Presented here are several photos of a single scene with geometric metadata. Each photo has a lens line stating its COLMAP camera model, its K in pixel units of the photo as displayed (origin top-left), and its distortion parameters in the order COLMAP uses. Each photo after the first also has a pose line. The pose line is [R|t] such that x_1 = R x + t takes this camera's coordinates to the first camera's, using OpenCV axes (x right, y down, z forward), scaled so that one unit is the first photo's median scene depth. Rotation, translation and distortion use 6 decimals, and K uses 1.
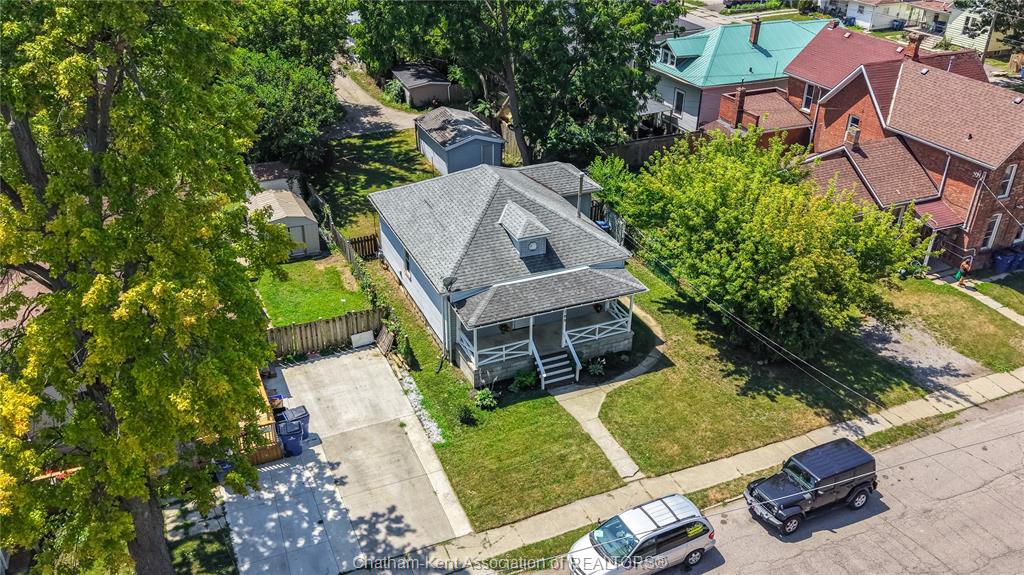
lens RADIAL K [[843.7, 0, 512.0], [0, 843.7, 287.5], [0, 0, 1]] dist [0.014967, -0.000354]
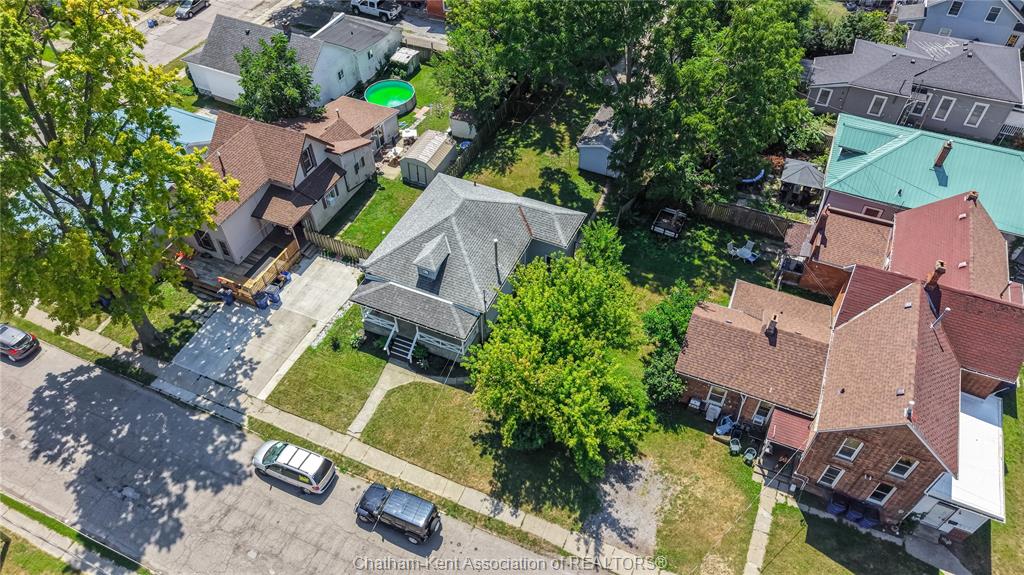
lens RADIAL K [[700.8, 0, 509.2], [0, 700.8, 288.1], [0, 0, 1]] dist [0.012478, -0.002991]
pose [[0.671572, 0.531767, -0.515960, 0.762917], [-0.344092, 0.840547, 0.418428, -0.581817], [0.656195, -0.103467, 0.747465, 0.177107]]
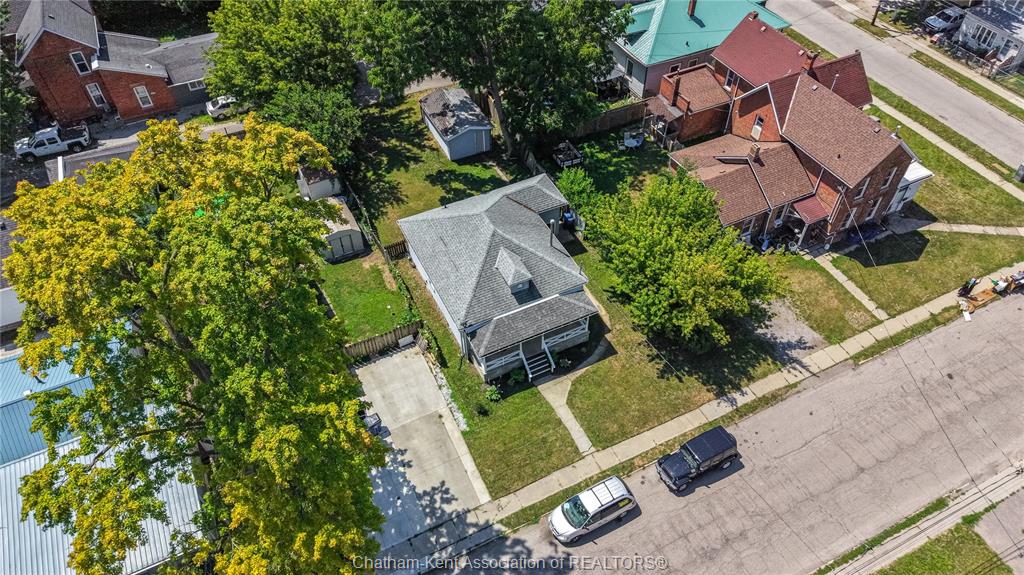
lens RADIAL K [[700.8, 0, 509.2], [0, 700.8, 288.1], [0, 0, 1]] dist [0.012478, -0.002991]
pose [[0.998987, -0.044567, 0.006209, -0.000773], [0.040441, 0.949744, 0.310405, -0.414959], [-0.019731, -0.309840, 0.950584, -0.142266]]
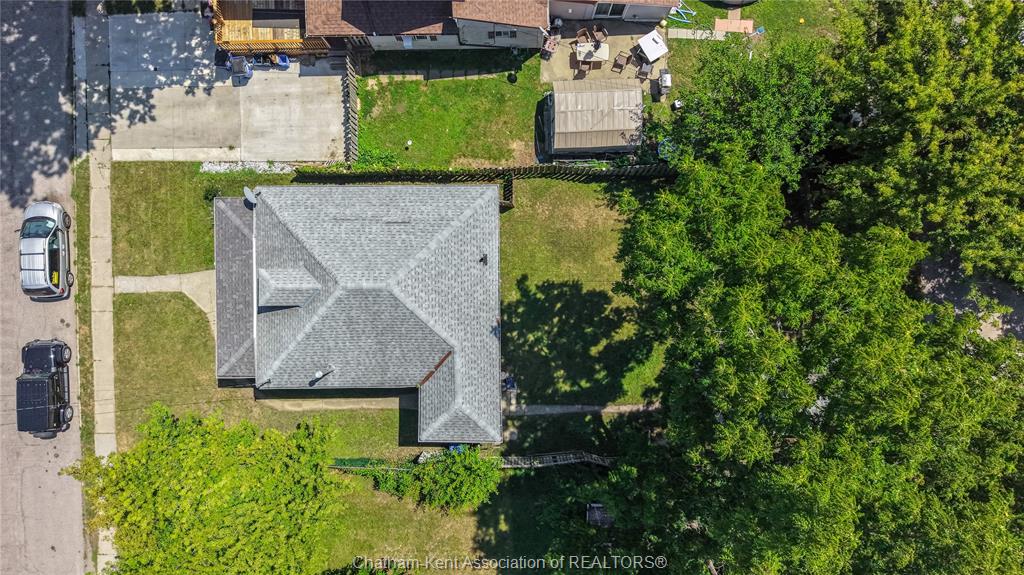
lens RADIAL K [[707.2, 0, 508.7], [0, 707.2, 289.3], [0, 0, 1]] dist [-0.007158, 0.002170]
pose [[-0.391122, 0.920289, -0.009574, -0.079097], [-0.452987, -0.183443, 0.872440, -0.928151], [0.801140, 0.345568, 0.488628, 0.805117]]
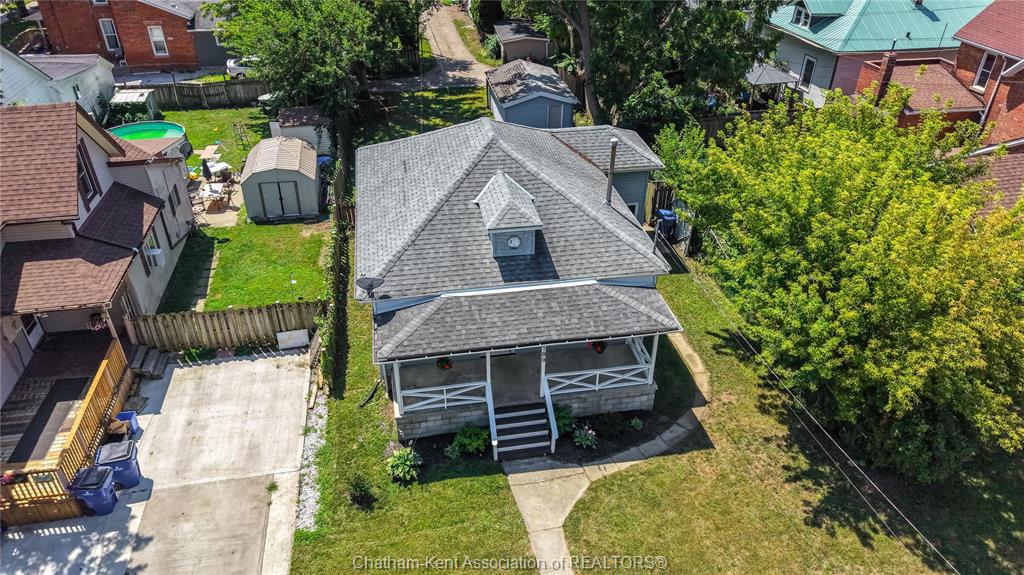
lens RADIAL K [[707.2, 0, 508.7], [0, 707.2, 289.3], [0, 0, 1]] dist [-0.007158, 0.002170]
pose [[0.971916, 0.120542, -0.202113, 0.137035], [-0.107325, 0.991379, 0.075165, -0.052906], [0.209431, -0.051362, 0.976474, 0.446843]]
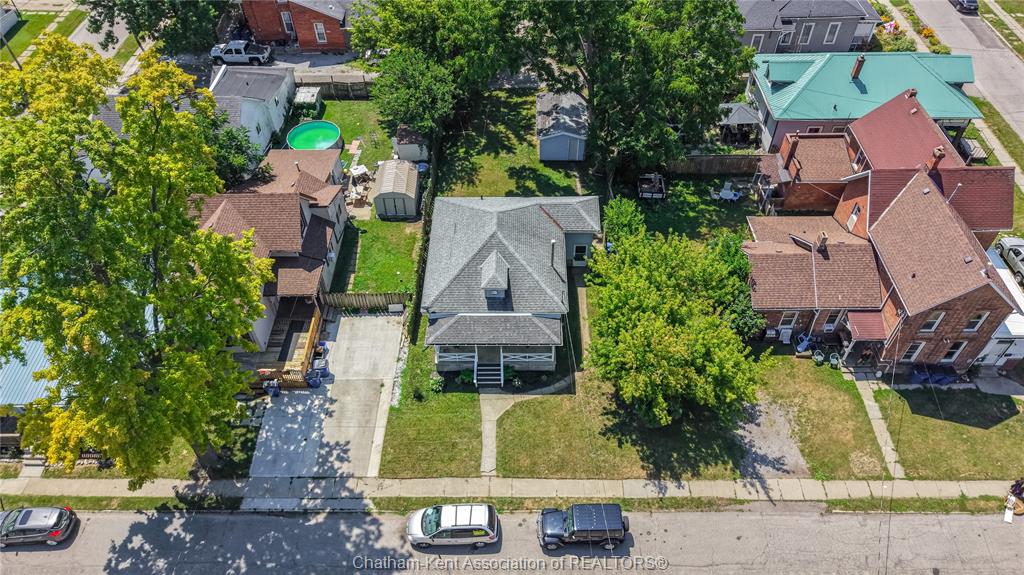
lens RADIAL K [[700.8, 0, 509.2], [0, 700.8, 288.1], [0, 0, 1]] dist [0.012478, -0.002991]
pose [[0.910490, 0.285061, -0.299578, 0.400301], [-0.177640, 0.923807, 0.339152, -0.461083], [0.373432, -0.255577, 0.891756, -0.054308]]
